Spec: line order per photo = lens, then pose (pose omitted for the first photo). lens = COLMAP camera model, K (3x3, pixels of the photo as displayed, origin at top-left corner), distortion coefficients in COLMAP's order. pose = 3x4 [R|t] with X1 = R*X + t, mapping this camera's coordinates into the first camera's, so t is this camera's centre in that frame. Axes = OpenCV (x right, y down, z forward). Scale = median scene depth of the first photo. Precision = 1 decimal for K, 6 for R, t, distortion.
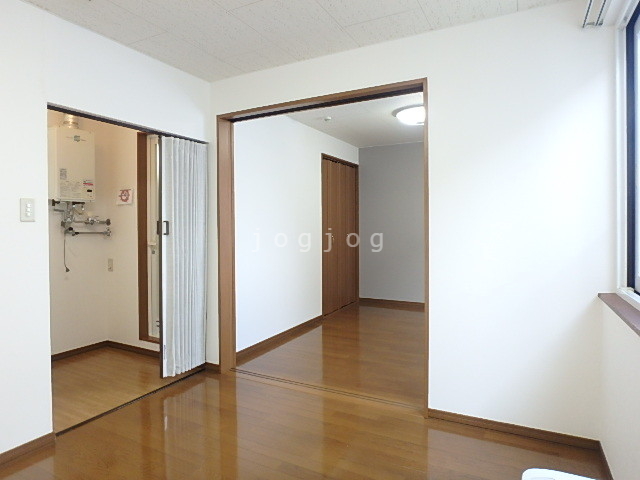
lens RADIAL K [[391.5, 0, 319.6], [0, 391.5, 230.4], [0, 0, 1]] dist [-0.050811, 0.013182]
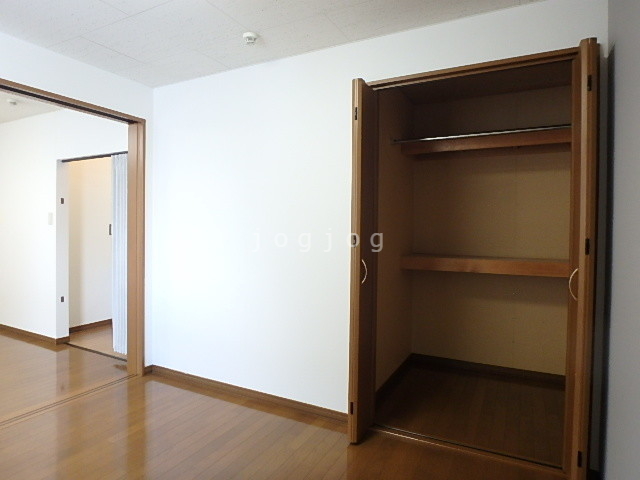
lens RADIAL K [[392.1, 0, 315.6], [0, 392.1, 231.7], [0, 0, 1]] dist [-0.055533, 0.003050]
pose [[0.000826, 0.003354, -0.999994, 0.483768], [-0.034160, 0.999411, 0.003324, -0.013304], [0.999416, 0.034157, 0.000940, 0.937140]]
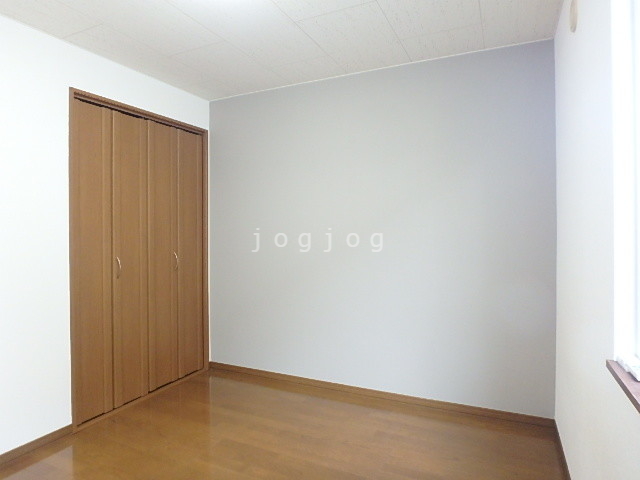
lens RADIAL K [[391.5, 0, 319.6], [0, 391.5, 230.4], [0, 0, 1]] dist [-0.050811, 0.013182]
pose [[0.998145, -0.016868, 0.058498, 0.279879], [0.018215, 0.999579, -0.022573, -0.003814], [-0.058093, 0.023597, 0.998032, 0.506448]]
